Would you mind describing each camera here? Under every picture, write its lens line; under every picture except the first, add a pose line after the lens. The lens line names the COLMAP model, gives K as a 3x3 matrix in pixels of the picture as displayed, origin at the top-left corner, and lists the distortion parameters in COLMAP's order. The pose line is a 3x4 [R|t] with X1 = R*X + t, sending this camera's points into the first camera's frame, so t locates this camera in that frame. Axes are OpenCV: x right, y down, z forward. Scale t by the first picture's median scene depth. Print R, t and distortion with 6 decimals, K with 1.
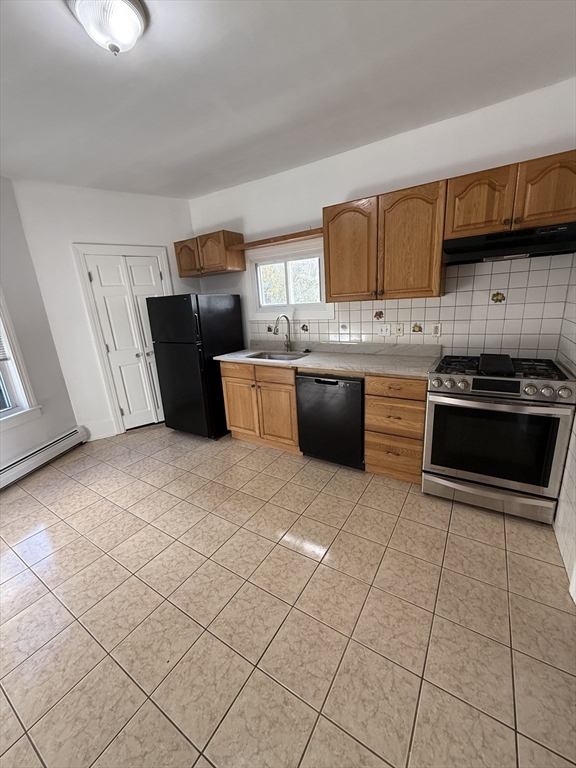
lens RADIAL K [[304.2, 0, 290.4], [0, 304.2, 383.2], [0, 0, 1]] dist [-0.000410, -0.000066]
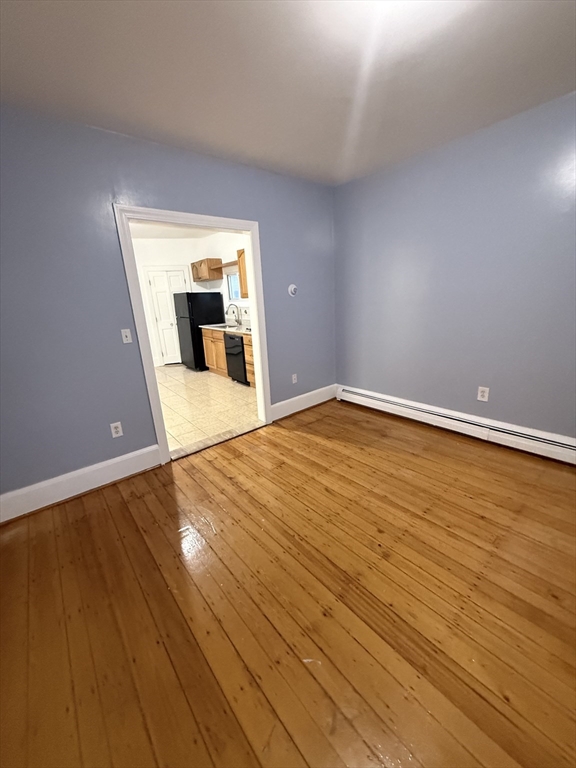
lens RADIAL K [[304.2, 0, 291.1], [0, 304.2, 379.9], [0, 0, 1]] dist [-0.000410, -0.000066]
pose [[0.950139, 0.096541, -0.296505, 1.169105], [-0.088011, 0.995233, 0.042015, 0.158139], [0.299148, -0.013825, 0.954107, -0.844809]]
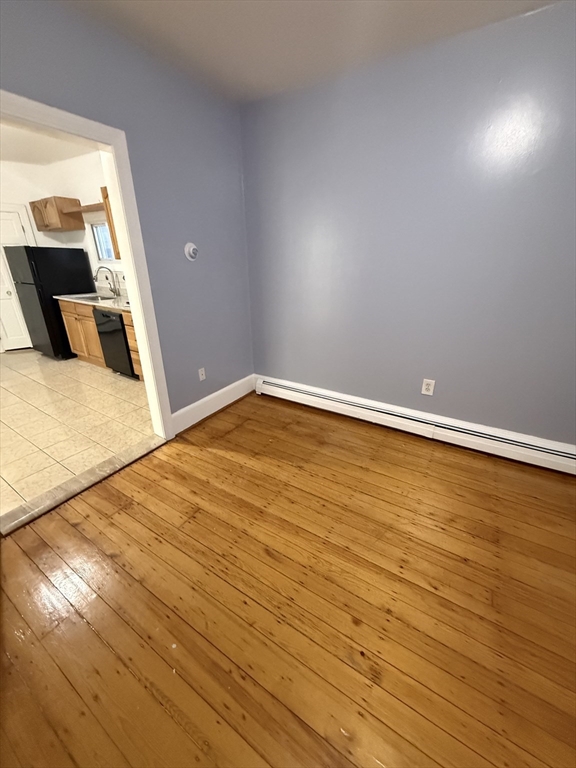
lens RADIAL K [[304.2, 0, 291.1], [0, 304.2, 380.9], [0, 0, 1]] dist [-0.000410, -0.000066]
pose [[0.998127, 0.057793, 0.020081, 1.040421], [-0.059835, 0.990574, 0.123218, 0.074234], [-0.012770, -0.124189, 0.992176, -0.515595]]
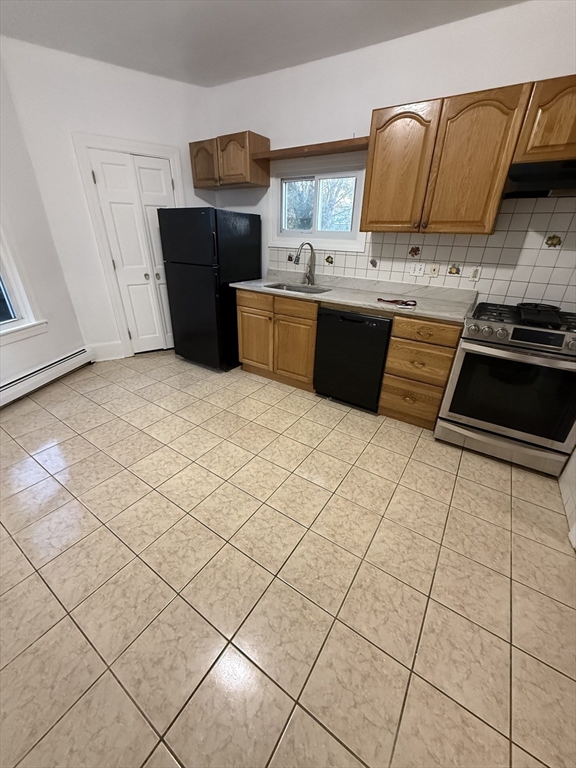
lens RADIAL K [[304.2, 0, 291.7], [0, 304.2, 379.7], [0, 0, 1]] dist [-0.000410, -0.000066]
pose [[0.996301, 0.084174, 0.017284, -0.071496], [-0.085914, 0.979681, 0.181228, 0.024227], [-0.001678, -0.182042, 0.983289, 0.033446]]
